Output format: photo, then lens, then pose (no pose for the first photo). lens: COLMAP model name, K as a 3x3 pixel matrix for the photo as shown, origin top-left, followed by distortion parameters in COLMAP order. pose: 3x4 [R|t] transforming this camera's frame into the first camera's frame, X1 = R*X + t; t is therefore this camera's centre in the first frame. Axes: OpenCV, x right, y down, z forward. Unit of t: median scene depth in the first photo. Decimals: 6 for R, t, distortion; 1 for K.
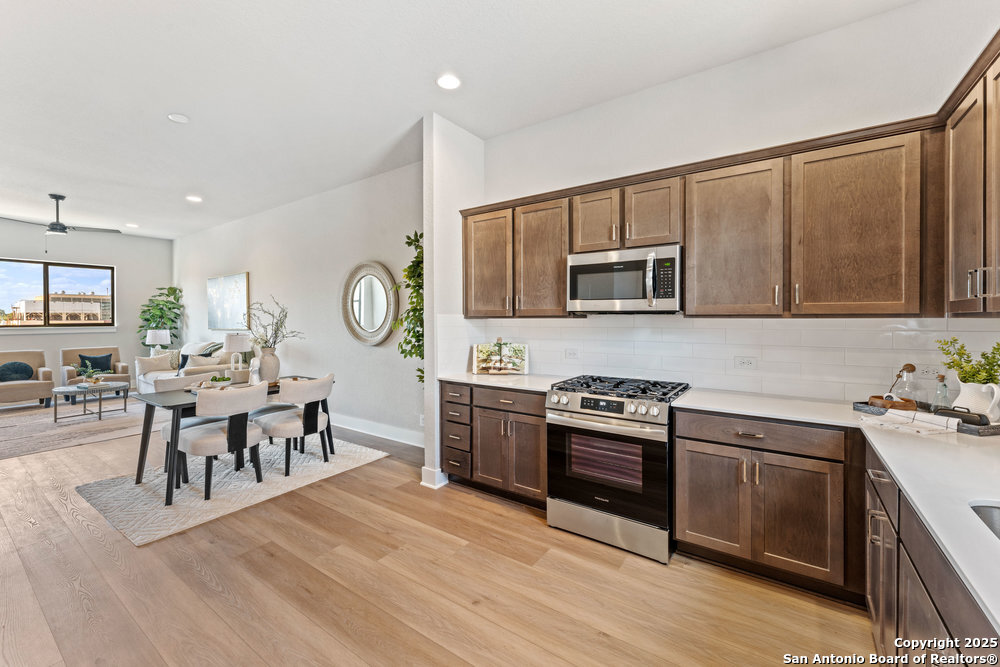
lens RADIAL K [[423.6, 0, 526.4], [0, 423.6, 322.0], [0, 0, 1]] dist [-0.006017, -0.000090]
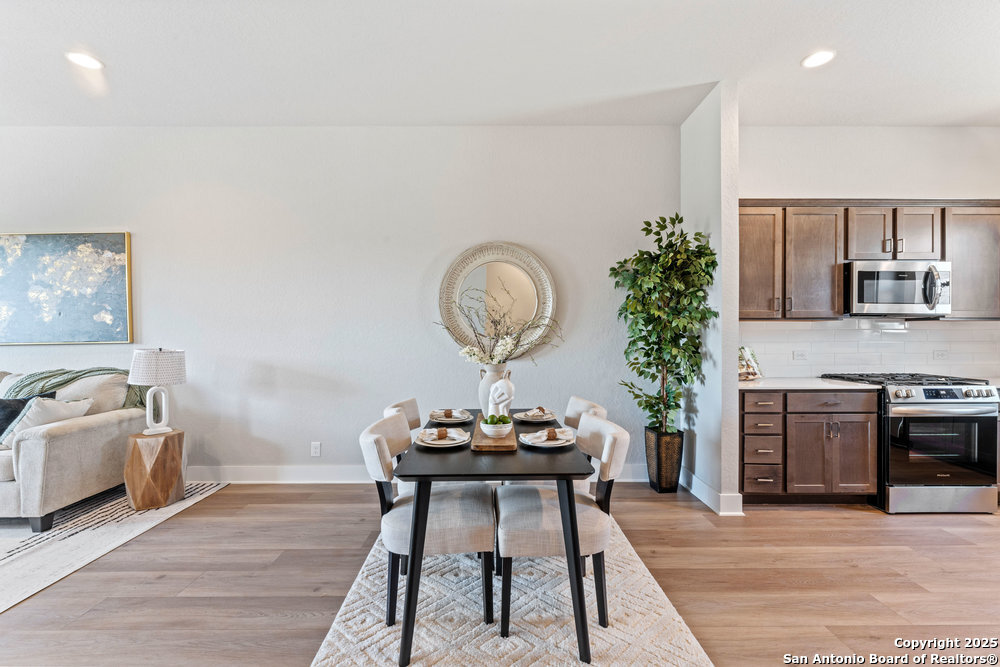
lens RADIAL K [[430.1, 0, 514.4], [0, 430.1, 336.9], [0, 0, 1]] dist [-0.008538, 0.000744]
pose [[0.816882, -0.004207, 0.576790, -1.146515], [0.005713, 0.999983, -0.000798, 0.028229], [-0.576777, 0.003947, 0.816892, 0.573135]]
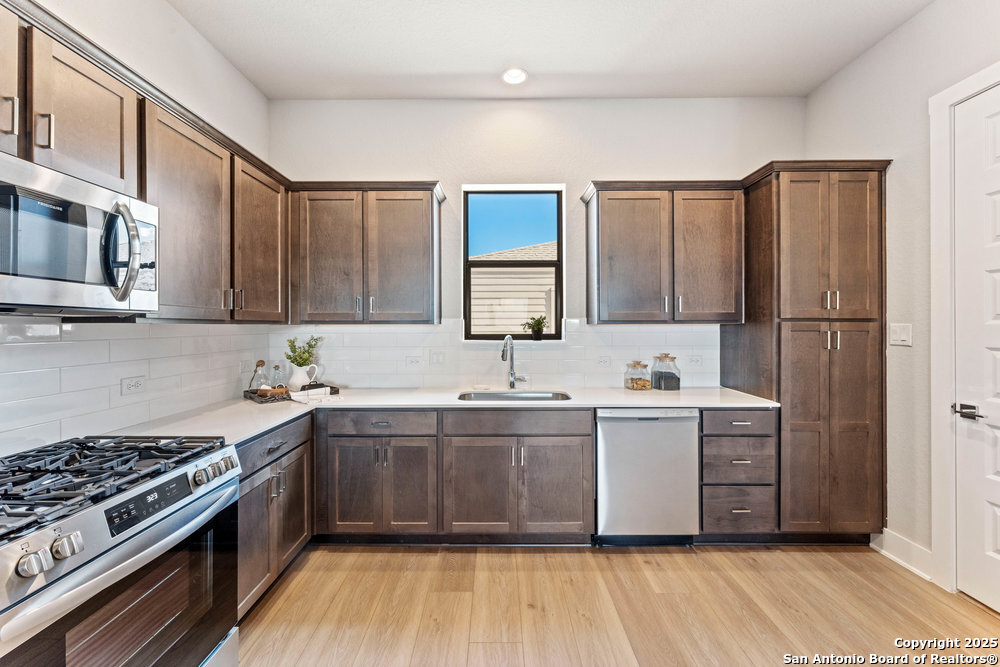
lens RADIAL K [[410.2, 0, 489.7], [0, 410.2, 325.5], [0, 0, 1]] dist [-0.000051, 0.000006]
pose [[-0.543160, 0.001368, 0.839628, -0.338174], [0.008936, 0.999951, 0.004151, -0.002631], [-0.839582, 0.009757, -0.543145, 0.736243]]
